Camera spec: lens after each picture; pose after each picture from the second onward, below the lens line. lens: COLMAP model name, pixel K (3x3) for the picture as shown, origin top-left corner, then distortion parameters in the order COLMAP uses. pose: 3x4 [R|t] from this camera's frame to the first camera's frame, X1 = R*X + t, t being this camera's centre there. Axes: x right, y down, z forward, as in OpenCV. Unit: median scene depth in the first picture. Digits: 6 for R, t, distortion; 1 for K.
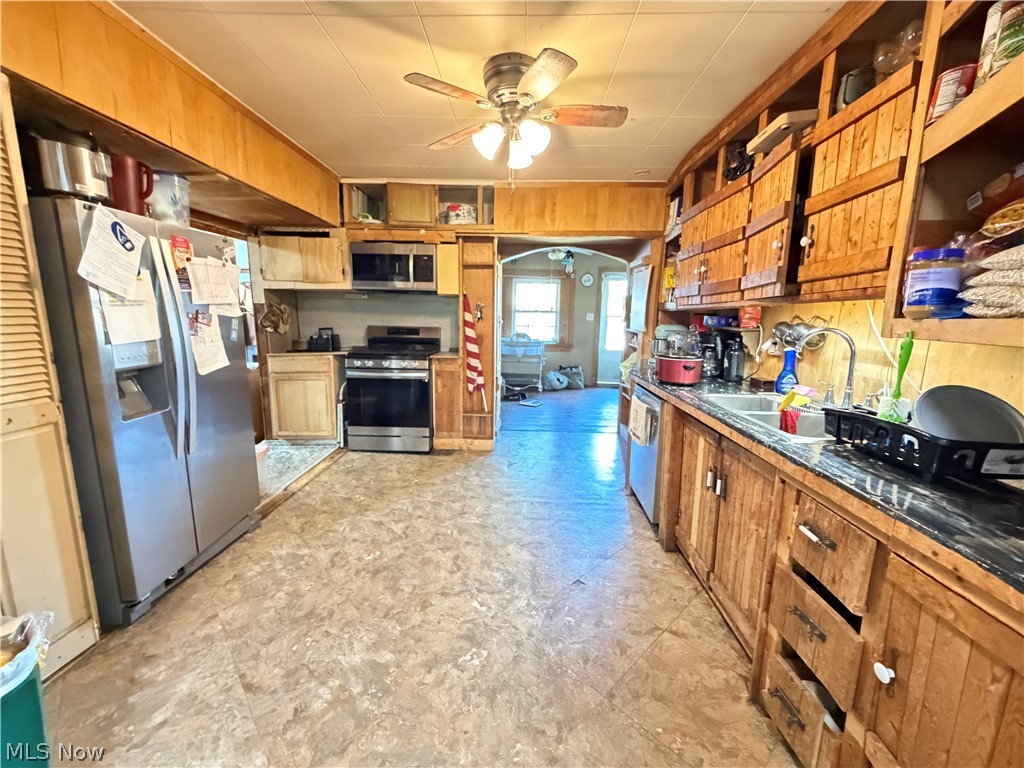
lens RADIAL K [[409.9, 0, 508.4], [0, 409.9, 383.0], [0, 0, 1]] dist [0.001726, 0.000065]
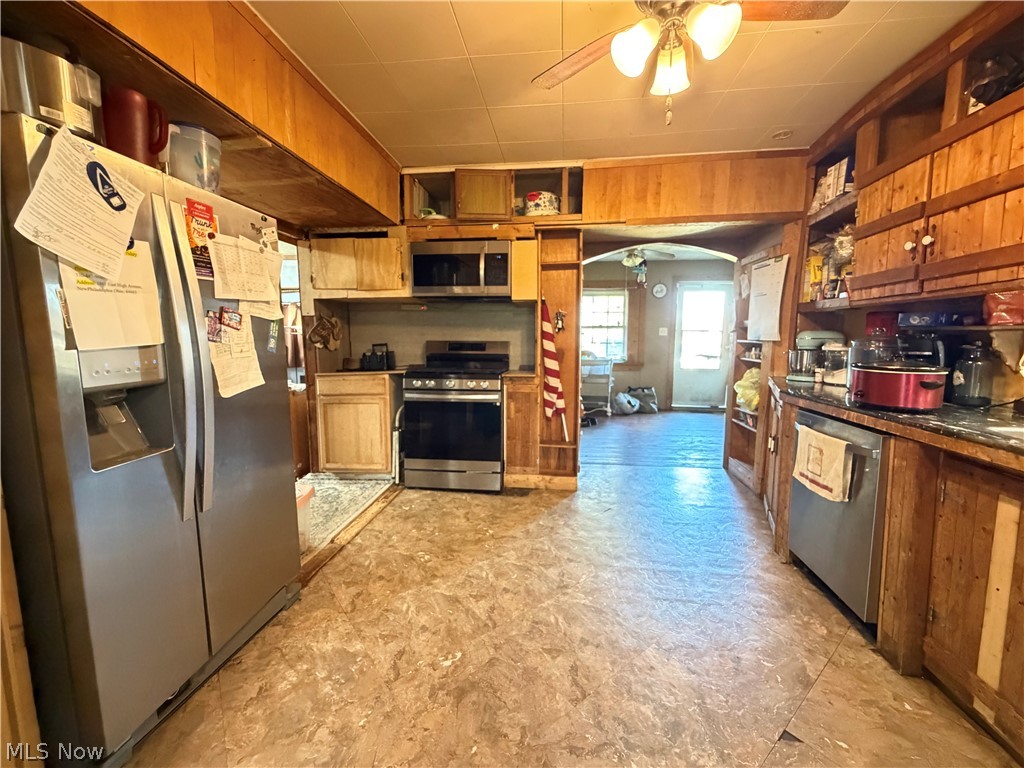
lens RADIAL K [[409.9, 0, 508.4], [0, 409.9, 383.0], [0, 0, 1]] dist [0.001726, 0.000065]
pose [[0.995532, -0.005446, -0.094262, -0.108316], [0.000267, 0.998493, -0.054872, -0.003298], [0.094419, 0.054601, 0.994034, 0.191895]]
